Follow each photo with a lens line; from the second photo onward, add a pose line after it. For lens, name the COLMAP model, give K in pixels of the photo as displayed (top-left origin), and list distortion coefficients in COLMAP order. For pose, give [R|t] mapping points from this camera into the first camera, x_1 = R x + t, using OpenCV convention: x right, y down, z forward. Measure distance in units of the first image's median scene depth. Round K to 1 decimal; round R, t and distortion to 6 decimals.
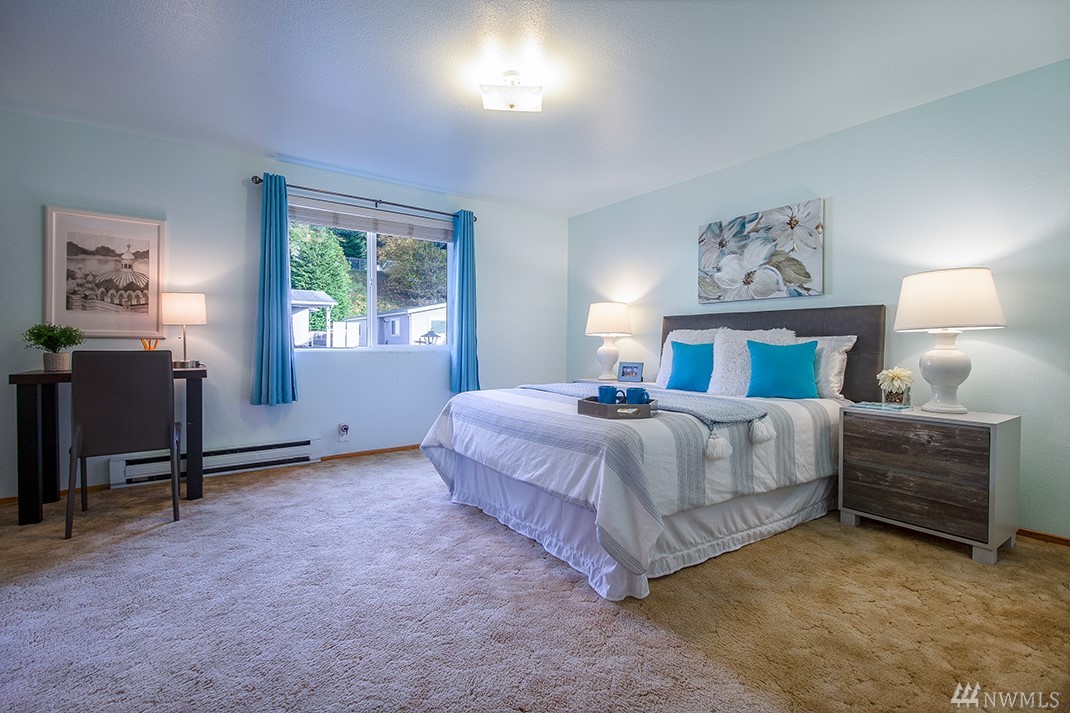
lens RADIAL K [[492.7, 0, 542.1], [0, 492.7, 345.6], [0, 0, 1]] dist [0.019087, -0.011879]
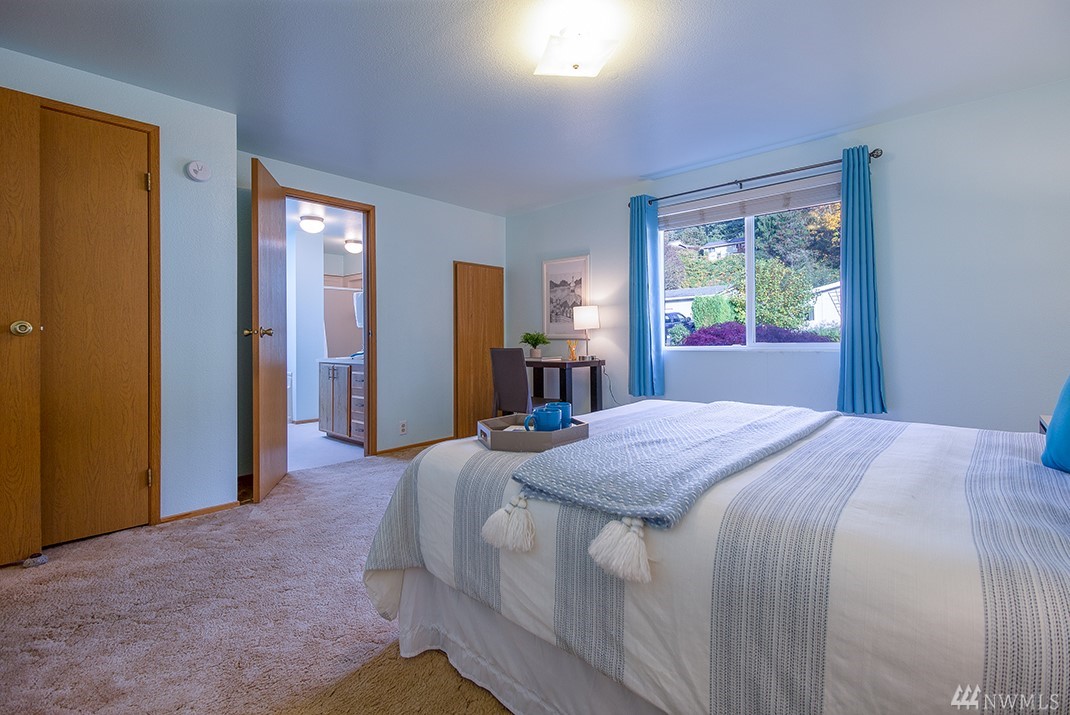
lens RADIAL K [[492.7, 0, 542.1], [0, 492.7, 346.6], [0, 0, 1]] dist [0.019087, -0.011879]
pose [[0.226433, 0.005752, -0.974010, 0.584111], [0.005578, 0.999959, 0.007202, -0.004640], [0.974011, -0.007063, 0.226392, 0.575626]]
